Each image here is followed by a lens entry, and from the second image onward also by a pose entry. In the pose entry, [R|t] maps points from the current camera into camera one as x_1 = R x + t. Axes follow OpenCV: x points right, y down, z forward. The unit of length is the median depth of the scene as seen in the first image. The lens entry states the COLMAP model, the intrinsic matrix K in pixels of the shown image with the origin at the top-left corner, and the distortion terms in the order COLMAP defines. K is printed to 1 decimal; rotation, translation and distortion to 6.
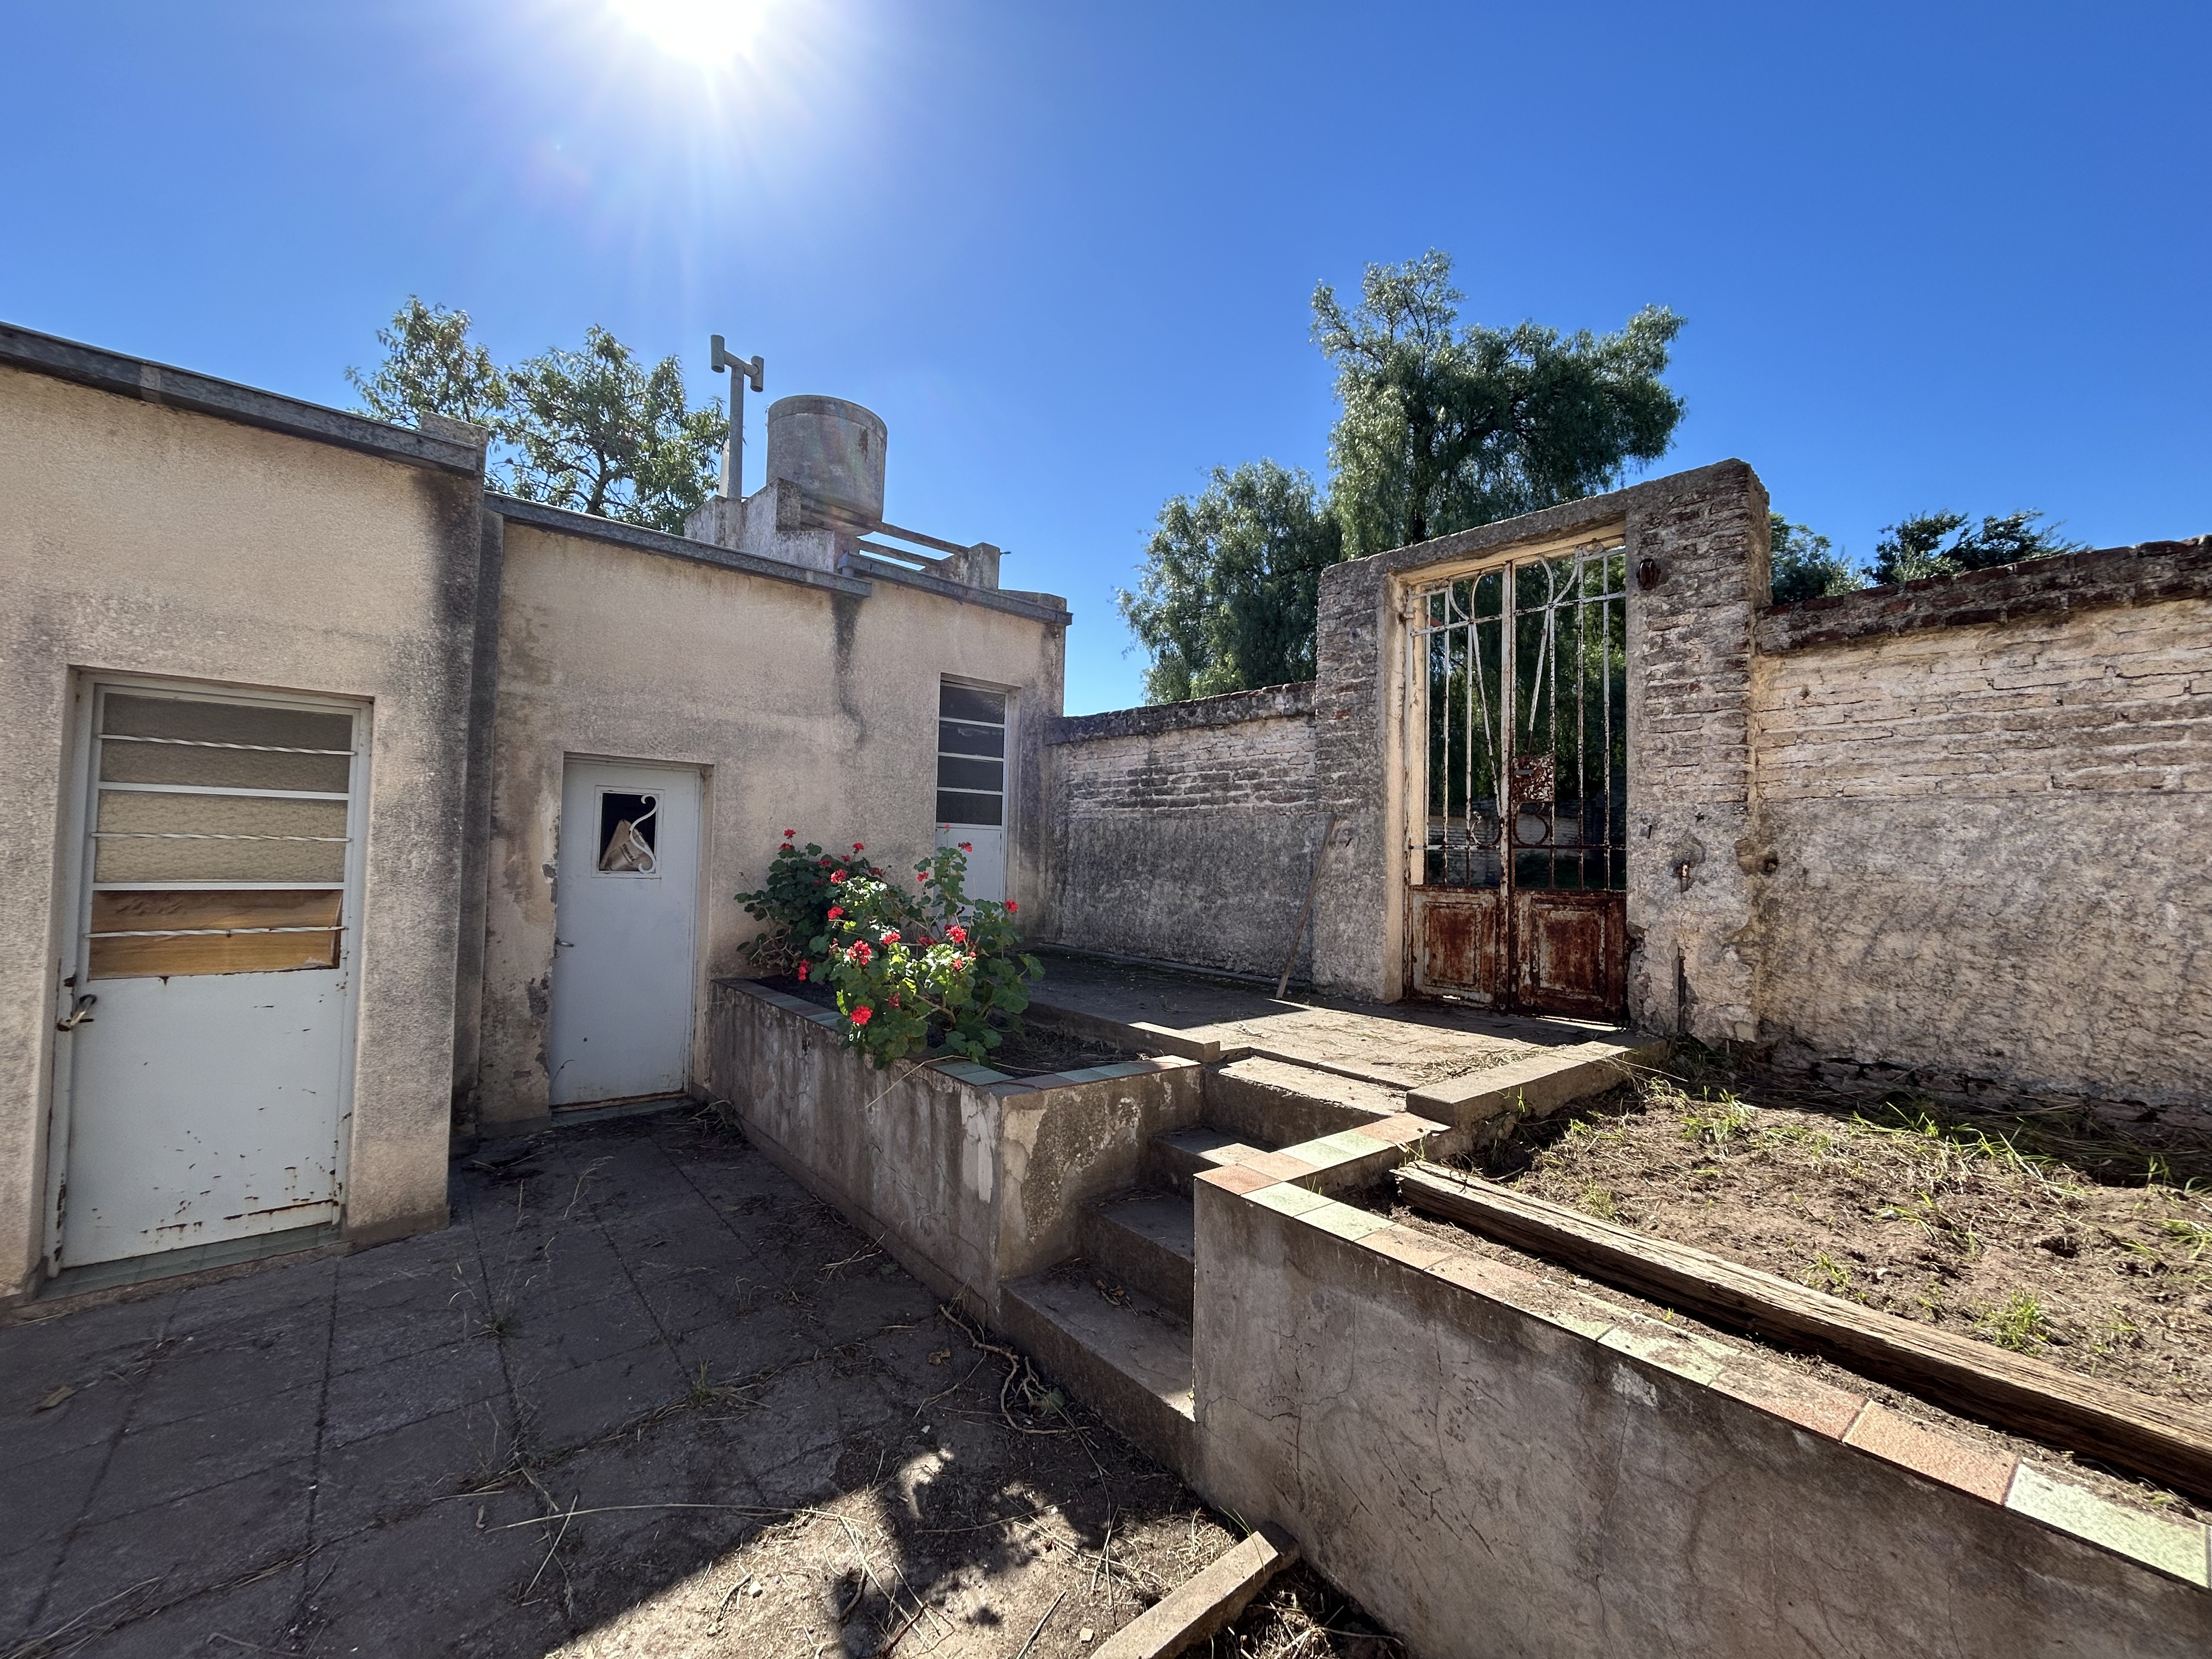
lens RADIAL K [[904.5, 0, 1112.2], [0, 904.5, 826.3], [0, 0, 1]] dist [0.013660, -0.005088]
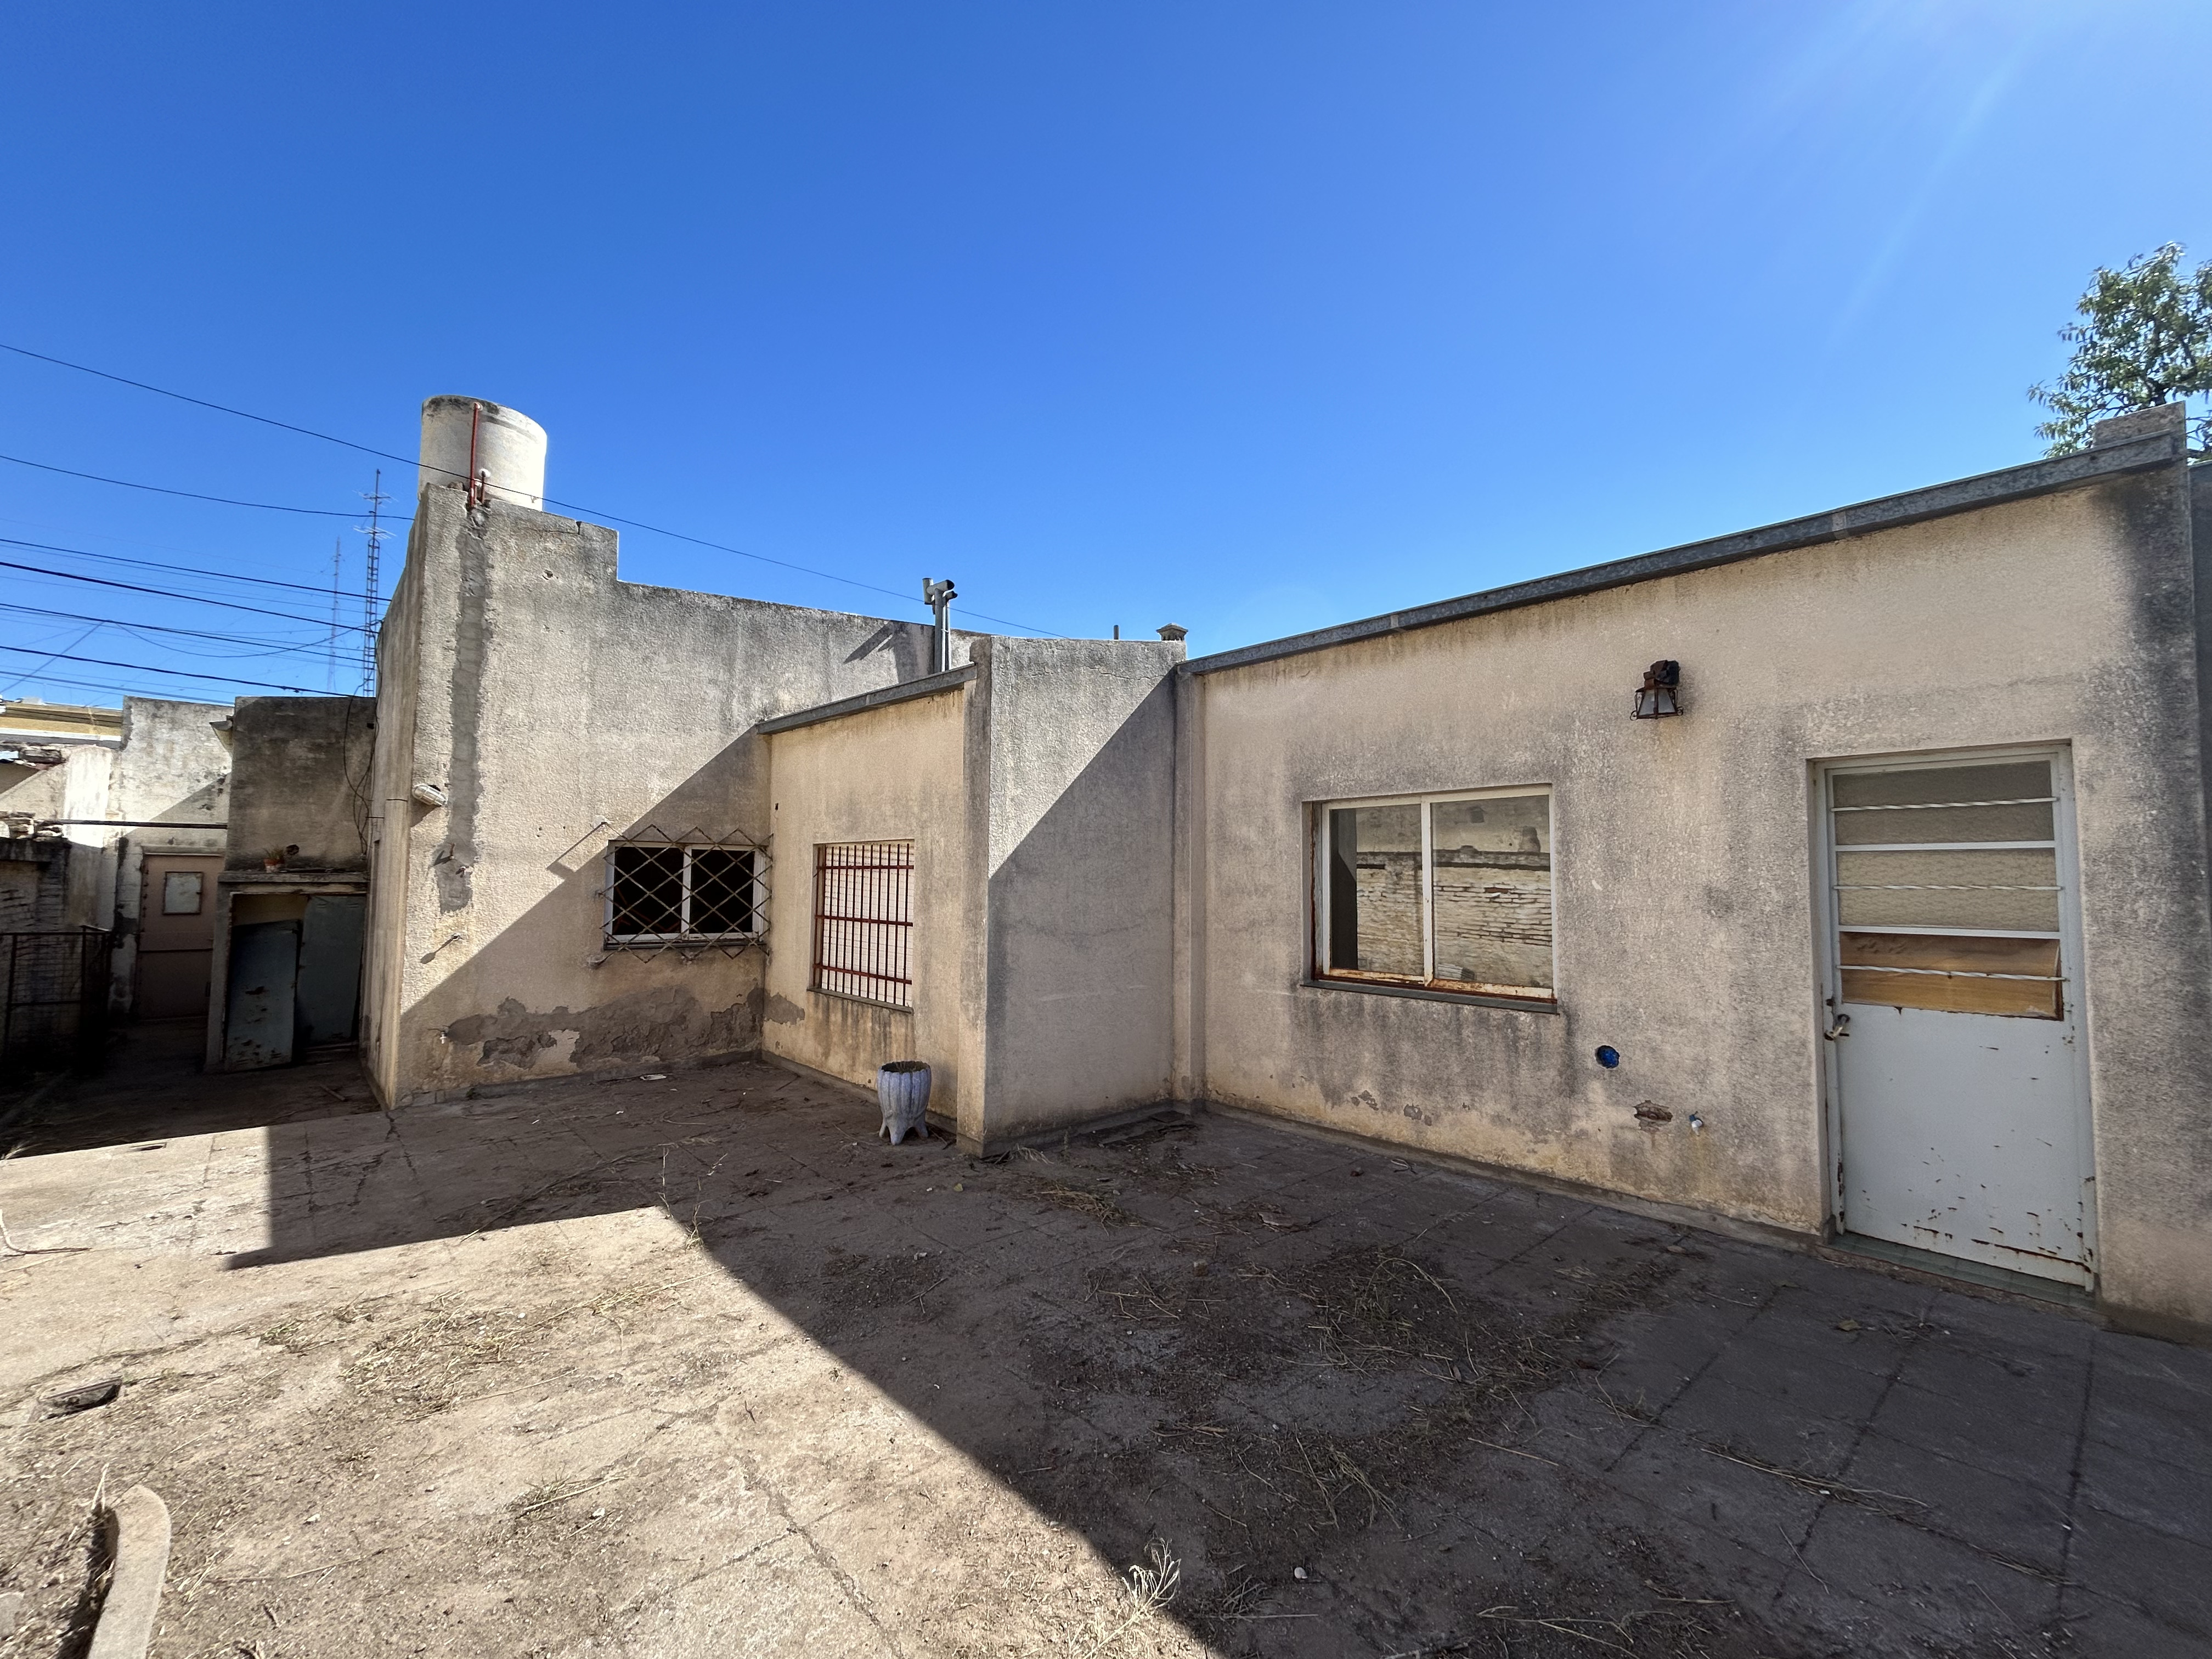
lens RADIAL K [[904.5, 0, 1112.2], [0, 904.5, 826.3], [0, 0, 1]] dist [0.013660, -0.005088]
pose [[0.049019, -0.078404, -0.995716, 0.091196], [0.031267, 0.996546, -0.076930, -0.008196], [0.998308, -0.027362, 0.051301, -0.059638]]
